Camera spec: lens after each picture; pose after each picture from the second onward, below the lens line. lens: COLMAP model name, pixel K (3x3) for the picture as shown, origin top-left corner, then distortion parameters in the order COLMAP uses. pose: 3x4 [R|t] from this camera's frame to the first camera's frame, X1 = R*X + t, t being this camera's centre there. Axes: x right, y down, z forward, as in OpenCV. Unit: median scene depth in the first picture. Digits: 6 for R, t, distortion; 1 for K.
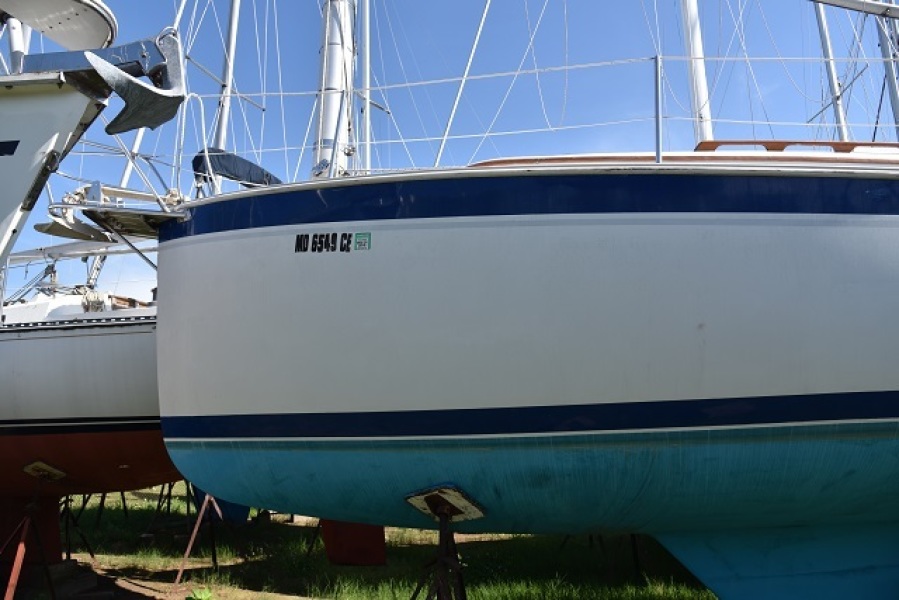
lens RADIAL K [[609.8, 0, 449.3], [0, 609.8, 304.0], [0, 0, 1]] dist [-0.112632, 0.047125]
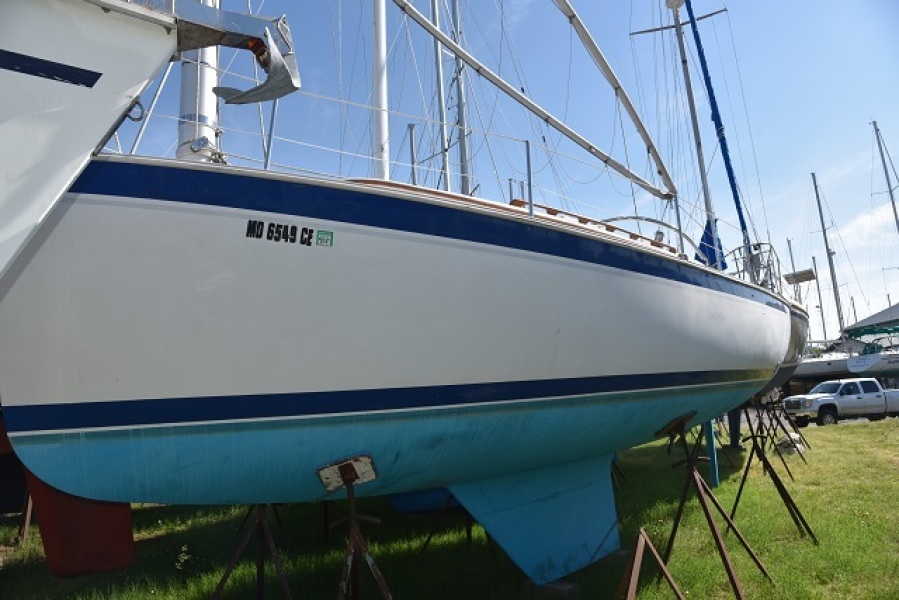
lens RADIAL K [[609.8, 0, 448.1], [0, 609.8, 296.8], [0, 0, 1]] dist [-0.112632, 0.047125]
pose [[0.746047, 0.085157, 0.660425, -0.679869], [-0.083546, 0.995922, -0.034040, 0.021264], [-0.660631, -0.029780, 0.750120, 0.016119]]
